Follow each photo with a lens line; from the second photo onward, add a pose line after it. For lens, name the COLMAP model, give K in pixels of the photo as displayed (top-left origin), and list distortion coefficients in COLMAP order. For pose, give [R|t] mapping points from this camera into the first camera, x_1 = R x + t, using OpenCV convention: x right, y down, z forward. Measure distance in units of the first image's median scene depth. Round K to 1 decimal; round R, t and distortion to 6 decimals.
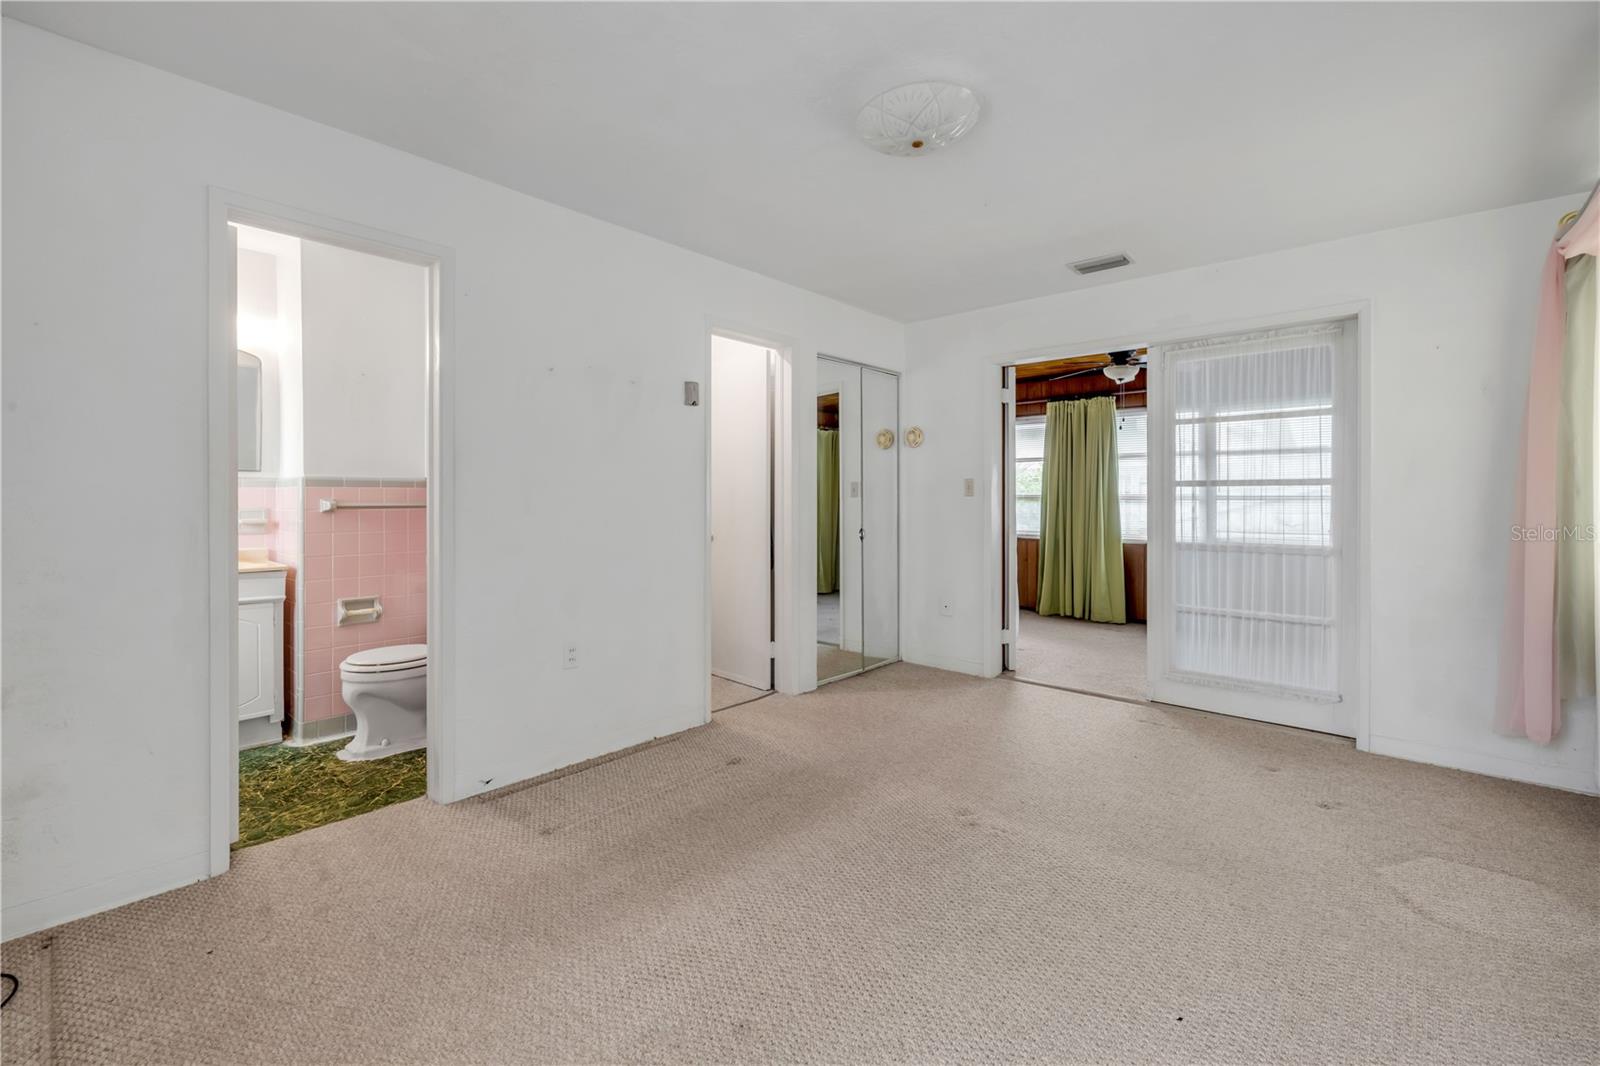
lens RADIAL K [[679.9, 0, 795.1], [0, 679.9, 510.7], [0, 0, 1]] dist [-0.000531, 0.000024]
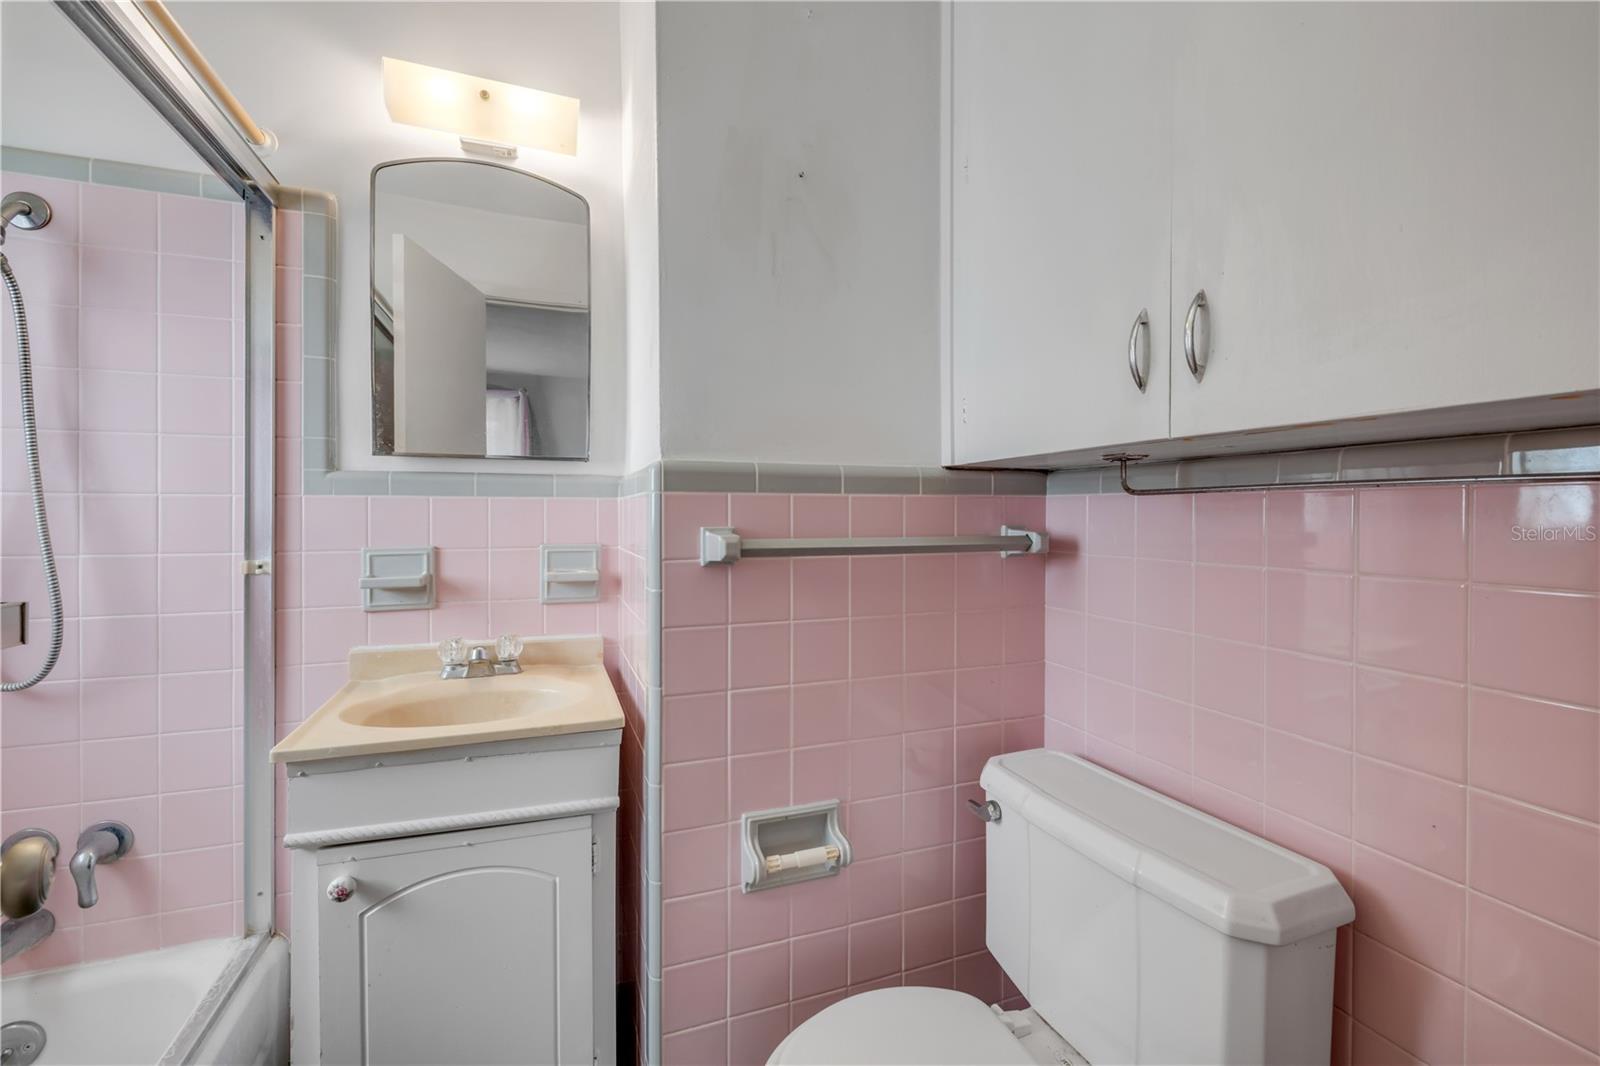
lens RADIAL K [[679.9, 0, 795.1], [0, 679.9, 510.7], [0, 0, 1]] dist [-0.000531, 0.000024]
pose [[0.888673, -0.005664, -0.458507, -0.488375], [-0.001370, 0.999886, -0.015007, -0.020265], [0.458540, 0.013964, 0.888564, 0.702291]]
